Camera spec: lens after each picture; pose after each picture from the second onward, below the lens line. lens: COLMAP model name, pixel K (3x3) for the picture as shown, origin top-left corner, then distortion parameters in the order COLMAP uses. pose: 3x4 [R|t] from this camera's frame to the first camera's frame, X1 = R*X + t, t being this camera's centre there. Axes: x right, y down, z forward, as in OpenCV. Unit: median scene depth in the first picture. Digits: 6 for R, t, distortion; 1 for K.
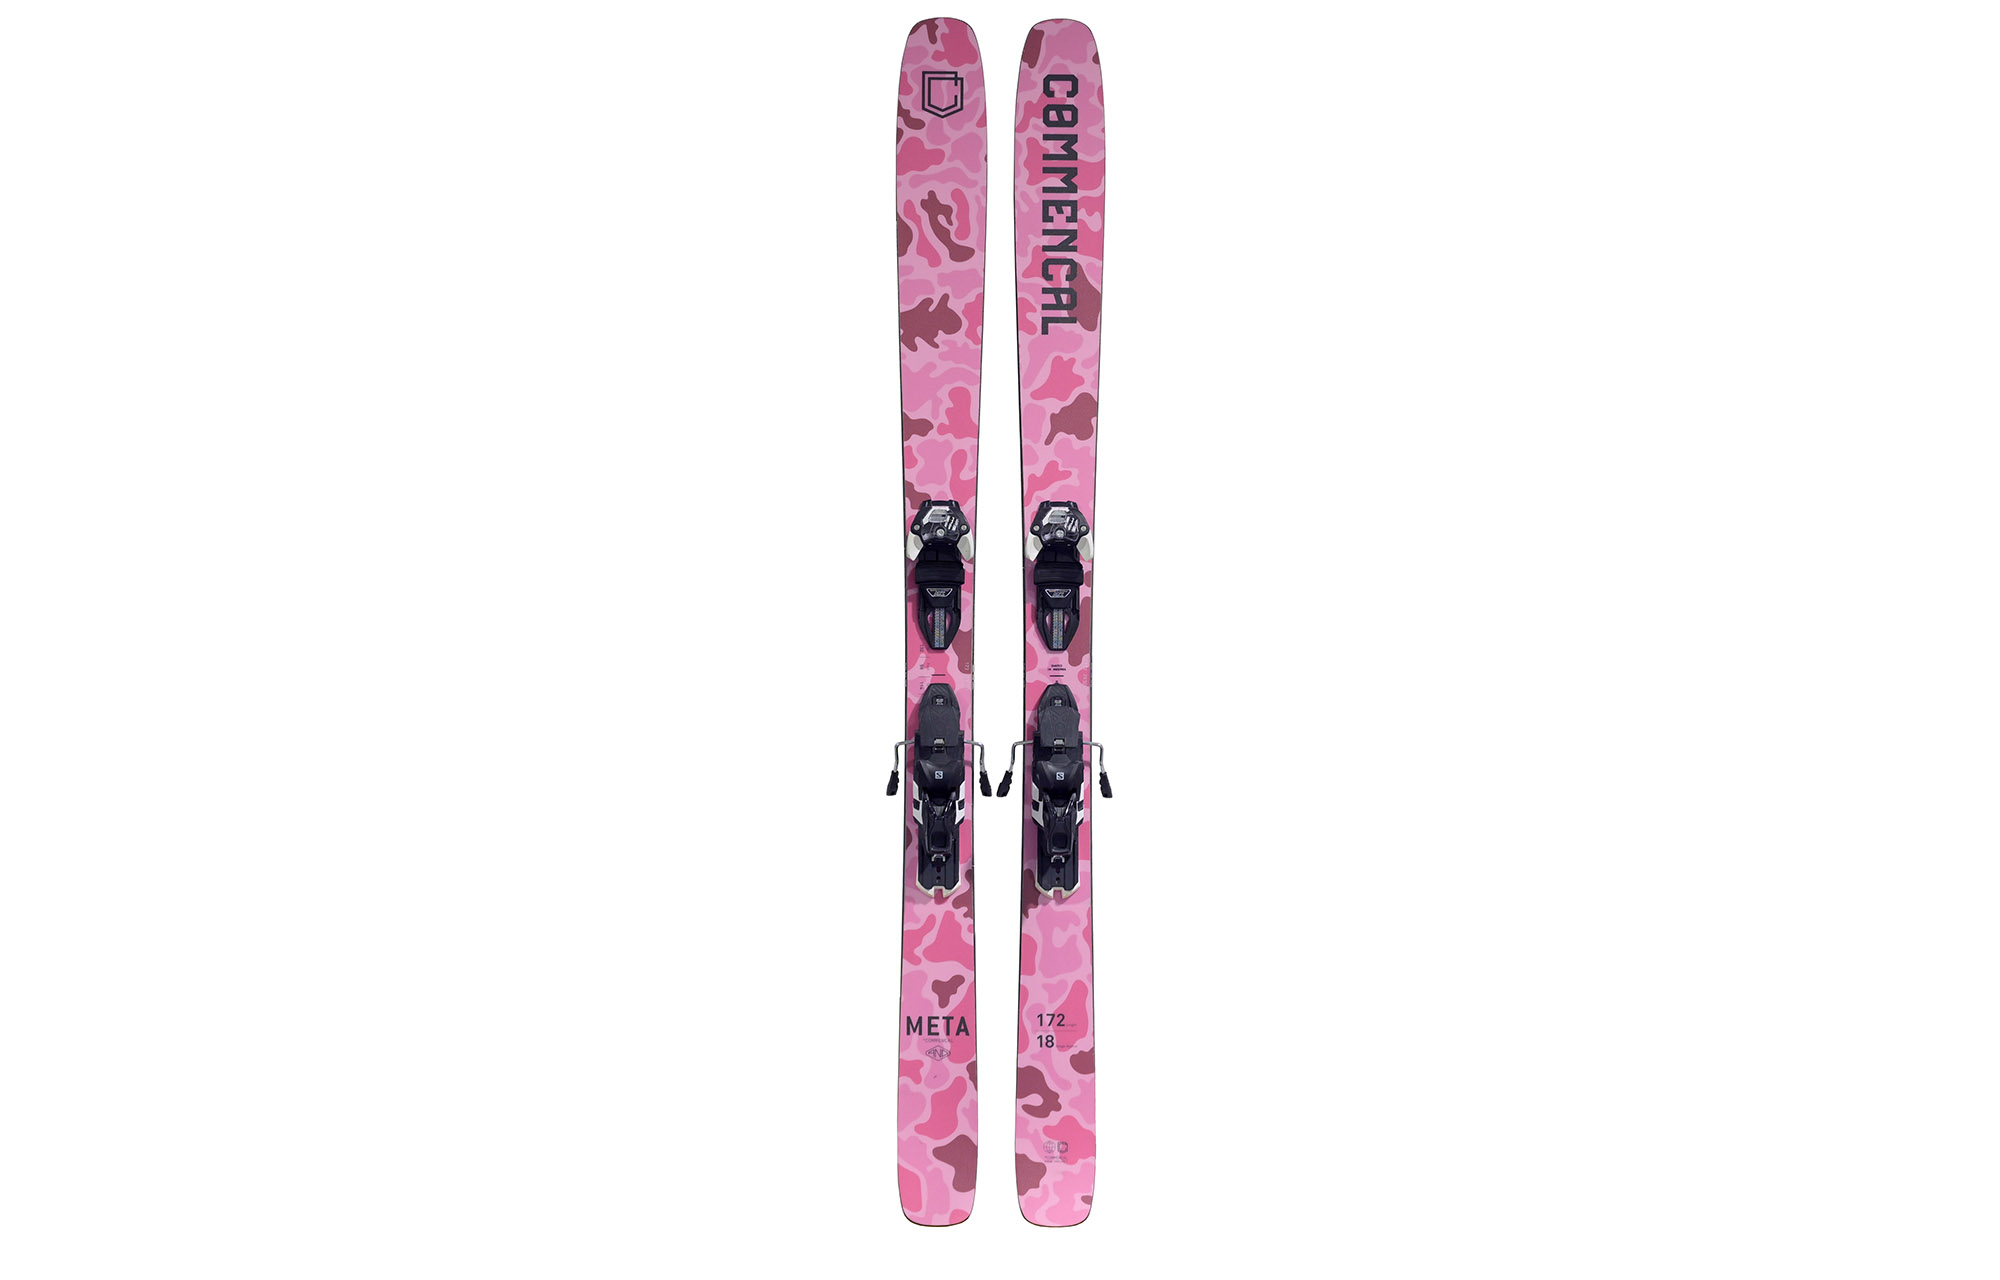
lens RADIAL K [[8376.7, 0, 1000.5], [0, 8376.7, 639.6], [0, 0, 1]] dist [-0.033491, 0.000000]
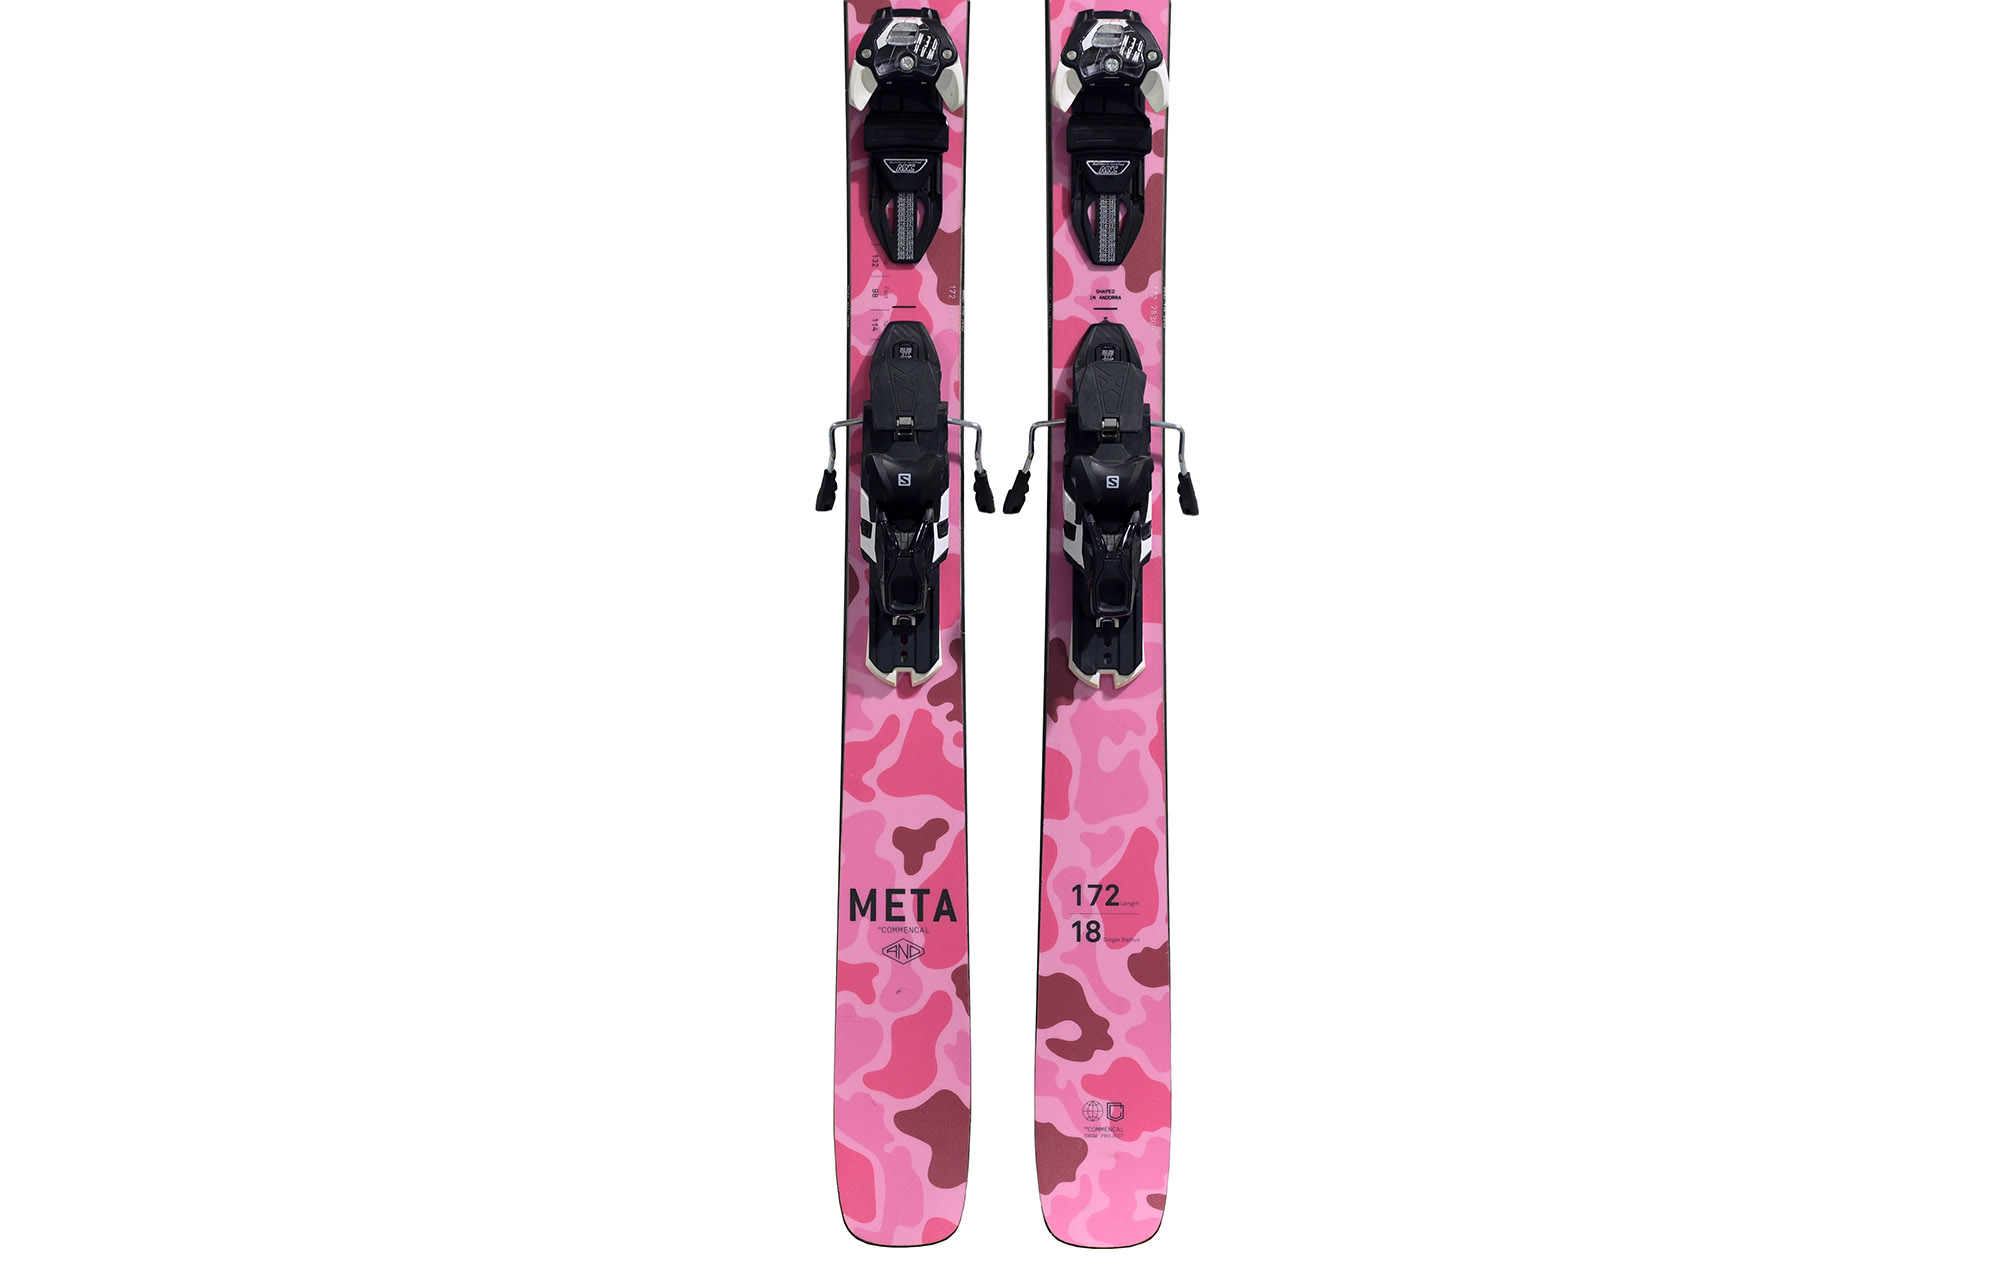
lens RADIAL K [[8376.7, 0, 999.6], [0, 8376.7, 640.5], [0, 0, 1]] dist [-0.033491, 0.000000]
pose [[1.000000, 0.000147, 0.000533, -0.001025], [-0.000157, 0.999845, 0.017617, 0.017425], [-0.000531, -0.017617, 0.999845, 0.418475]]
